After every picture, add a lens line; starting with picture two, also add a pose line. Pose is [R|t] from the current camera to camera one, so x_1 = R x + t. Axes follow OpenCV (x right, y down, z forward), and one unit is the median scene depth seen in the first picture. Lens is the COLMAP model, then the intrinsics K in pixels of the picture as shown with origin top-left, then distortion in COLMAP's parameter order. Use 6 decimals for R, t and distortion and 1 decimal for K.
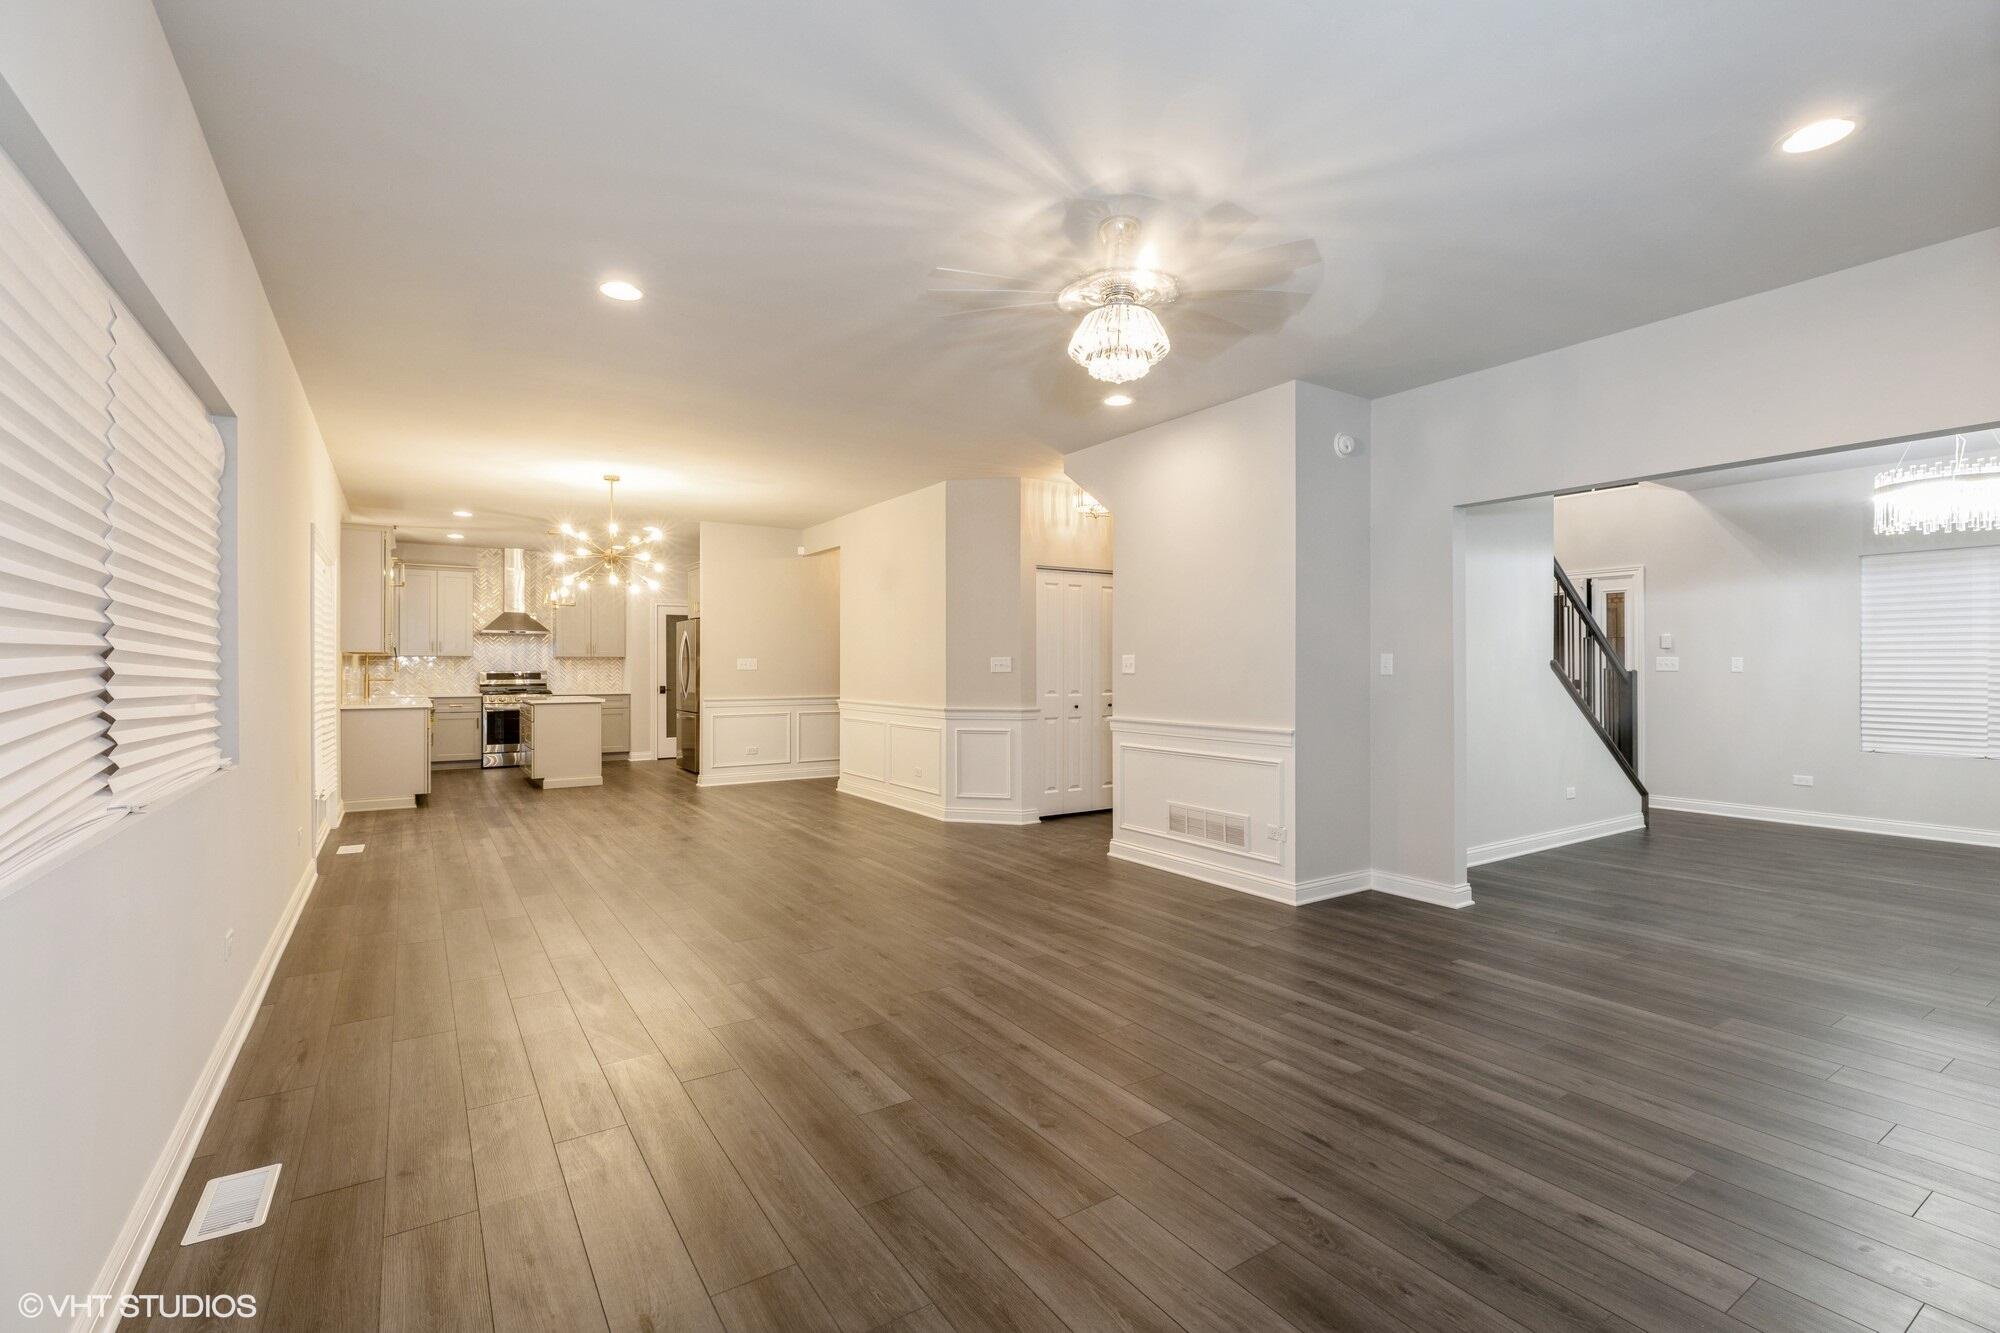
lens RADIAL K [[891.8, 0, 998.0], [0, 891.8, 669.0], [0, 0, 1]] dist [0.000974, 0.000137]
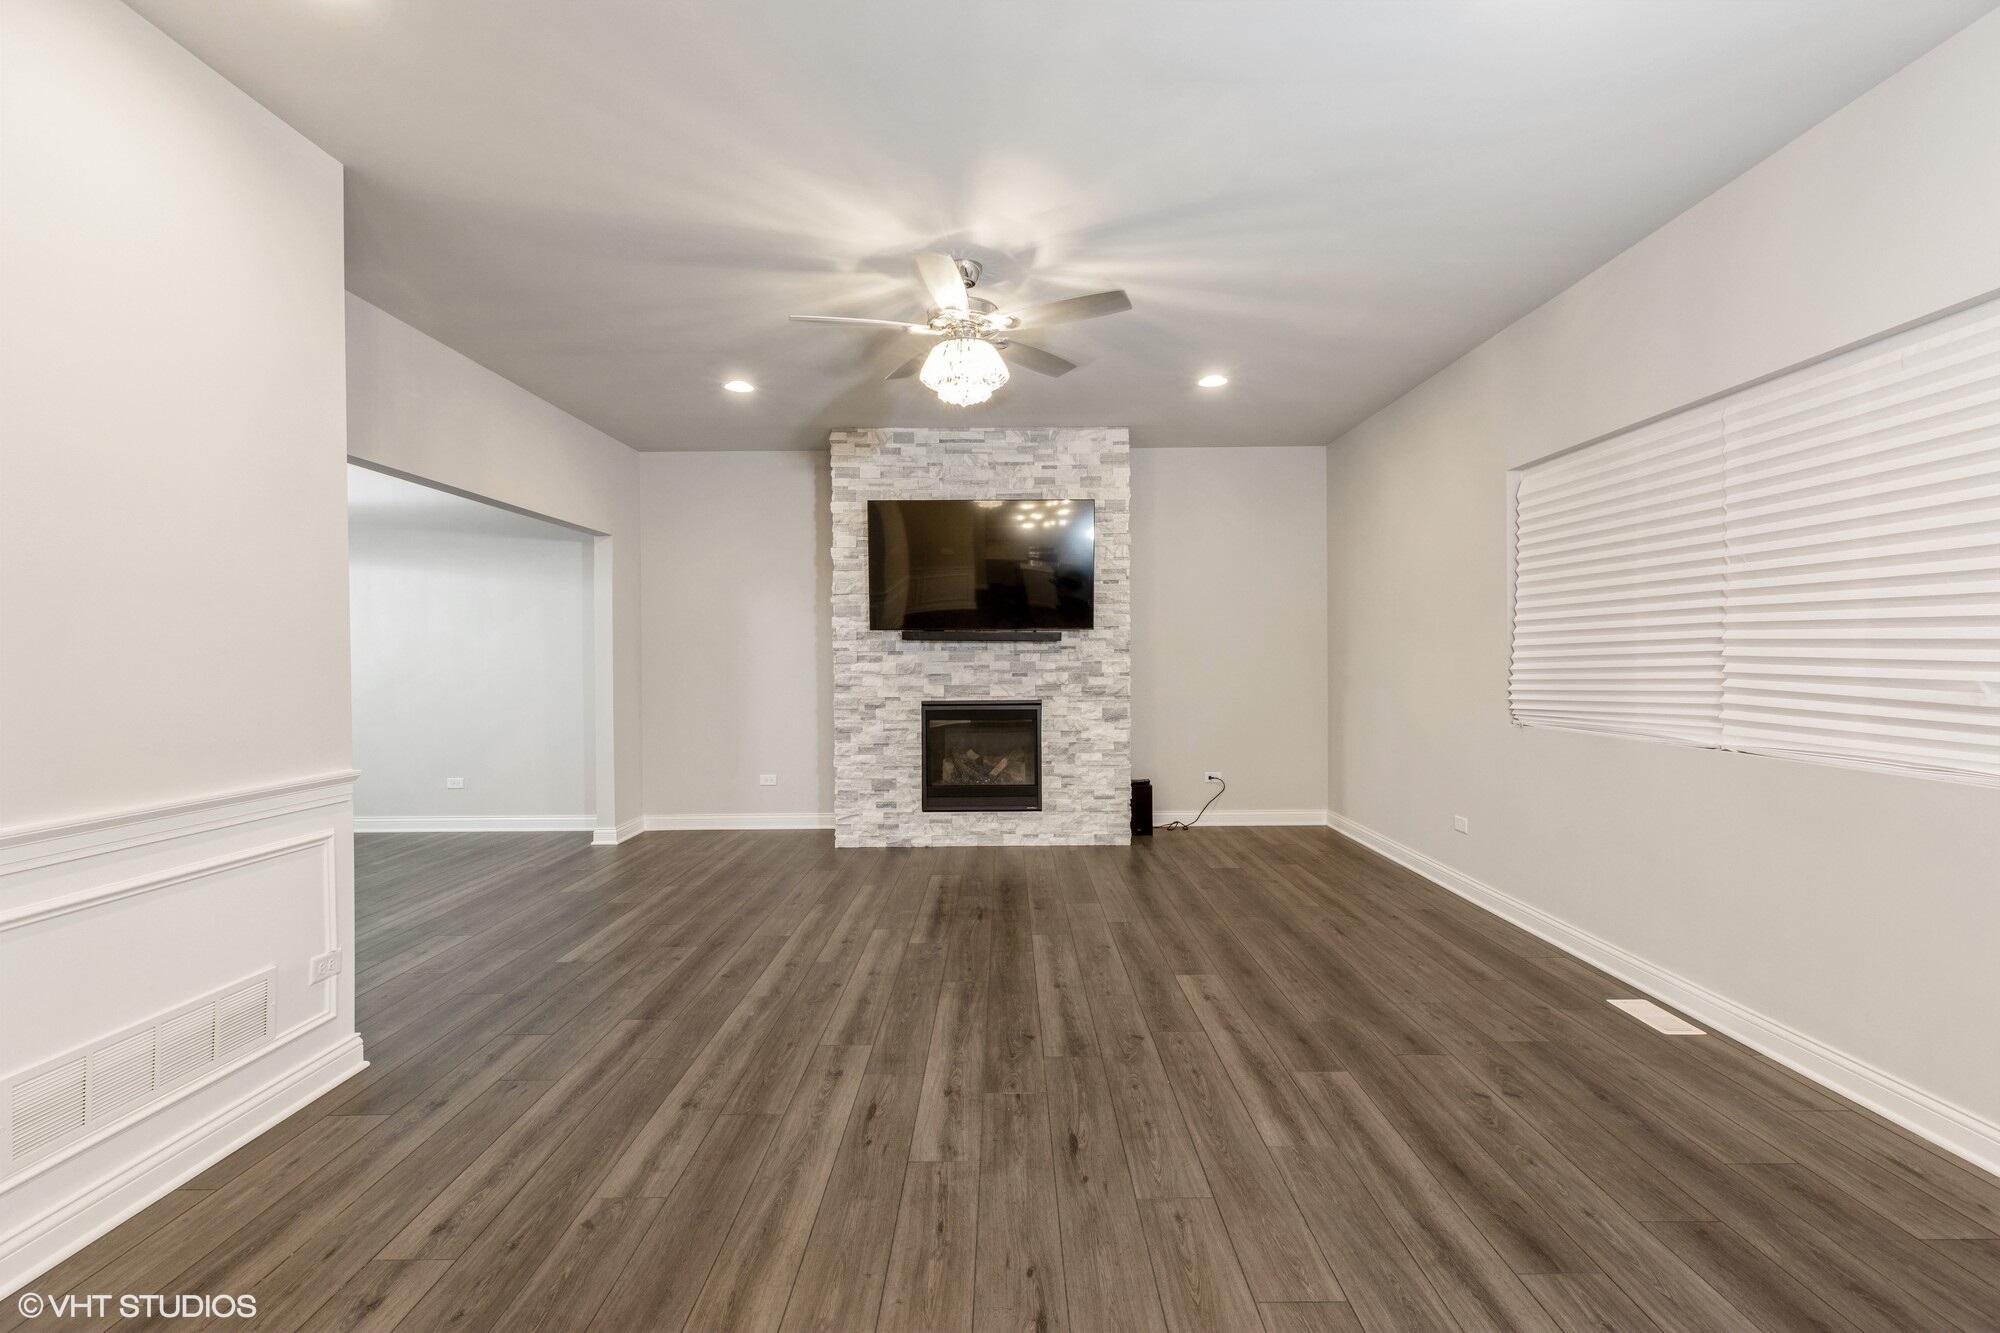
lens RADIAL K [[891.8, 0, 993.6], [0, 891.8, 662.9], [0, 0, 1]] dist [0.000974, 0.000137]
pose [[-0.831788, 0.005126, 0.555069, -0.474259], [0.010459, 0.999925, 0.006439, -0.002226], [-0.554994, 0.011161, -0.831779, 1.737621]]
